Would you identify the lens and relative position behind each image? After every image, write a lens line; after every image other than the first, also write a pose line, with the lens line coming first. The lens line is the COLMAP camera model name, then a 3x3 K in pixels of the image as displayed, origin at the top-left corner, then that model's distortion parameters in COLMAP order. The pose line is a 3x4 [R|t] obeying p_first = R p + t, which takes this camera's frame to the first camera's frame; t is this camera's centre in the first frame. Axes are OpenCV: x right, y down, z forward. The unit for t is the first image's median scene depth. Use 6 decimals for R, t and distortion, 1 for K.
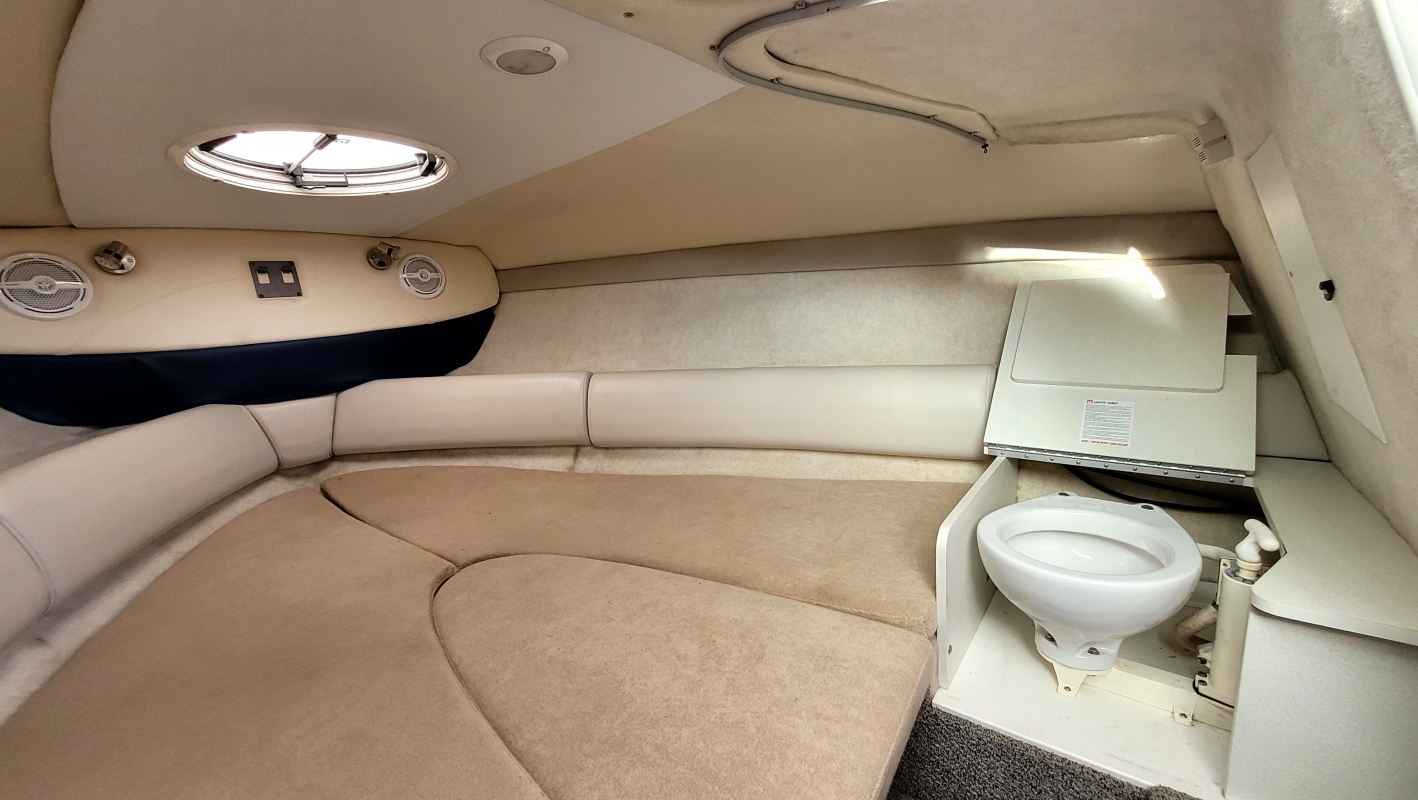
lens RADIAL K [[557.2, 0, 705.6], [0, 557.2, 406.2], [0, 0, 1]] dist [0.000258, 0.000047]
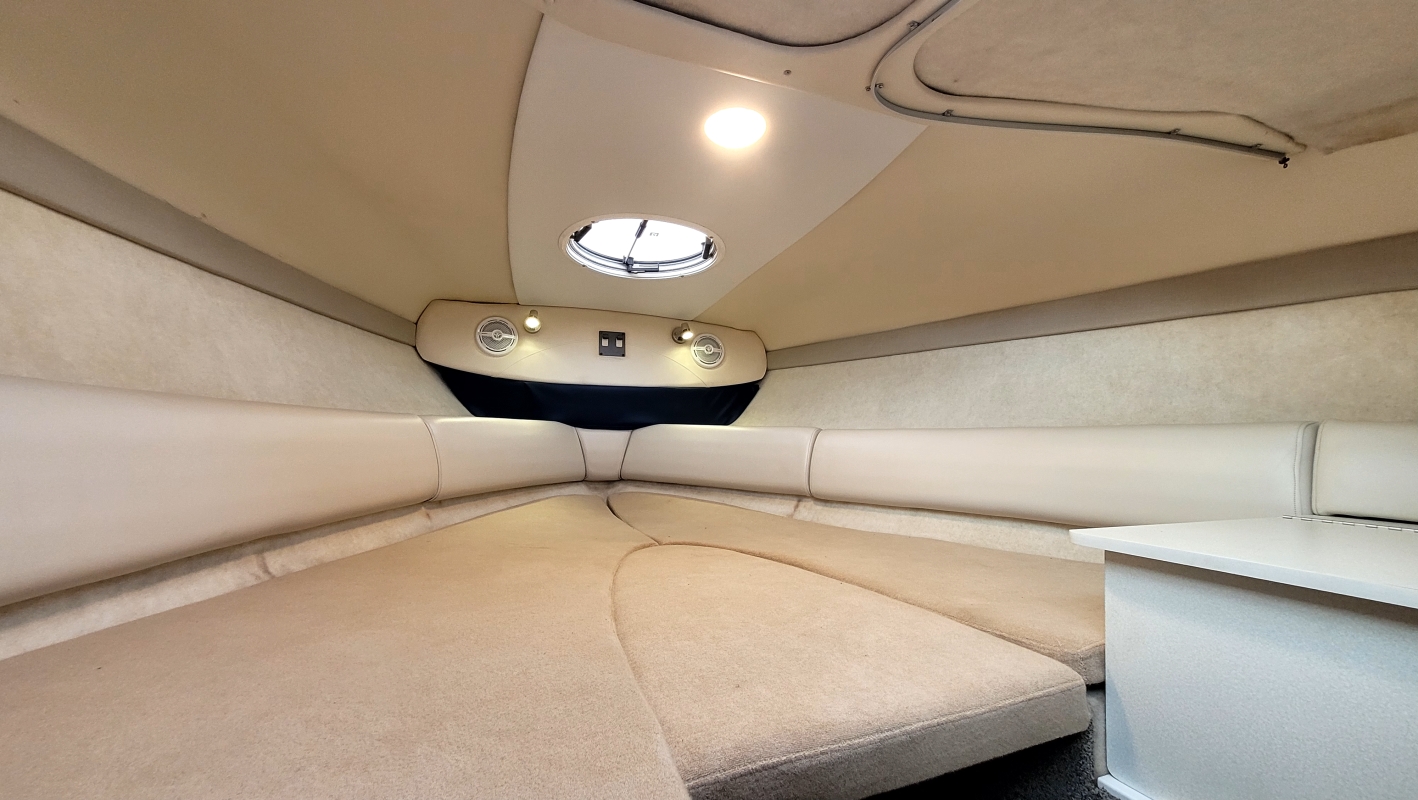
lens RADIAL K [[557.2, 0, 705.6], [0, 557.2, 406.2], [0, 0, 1]] dist [0.000258, 0.000047]
pose [[0.849471, 0.048580, -0.525394, 0.178517], [-0.177423, 0.964068, -0.197721, 0.159191], [0.496910, 0.261175, 0.827567, -0.012137]]
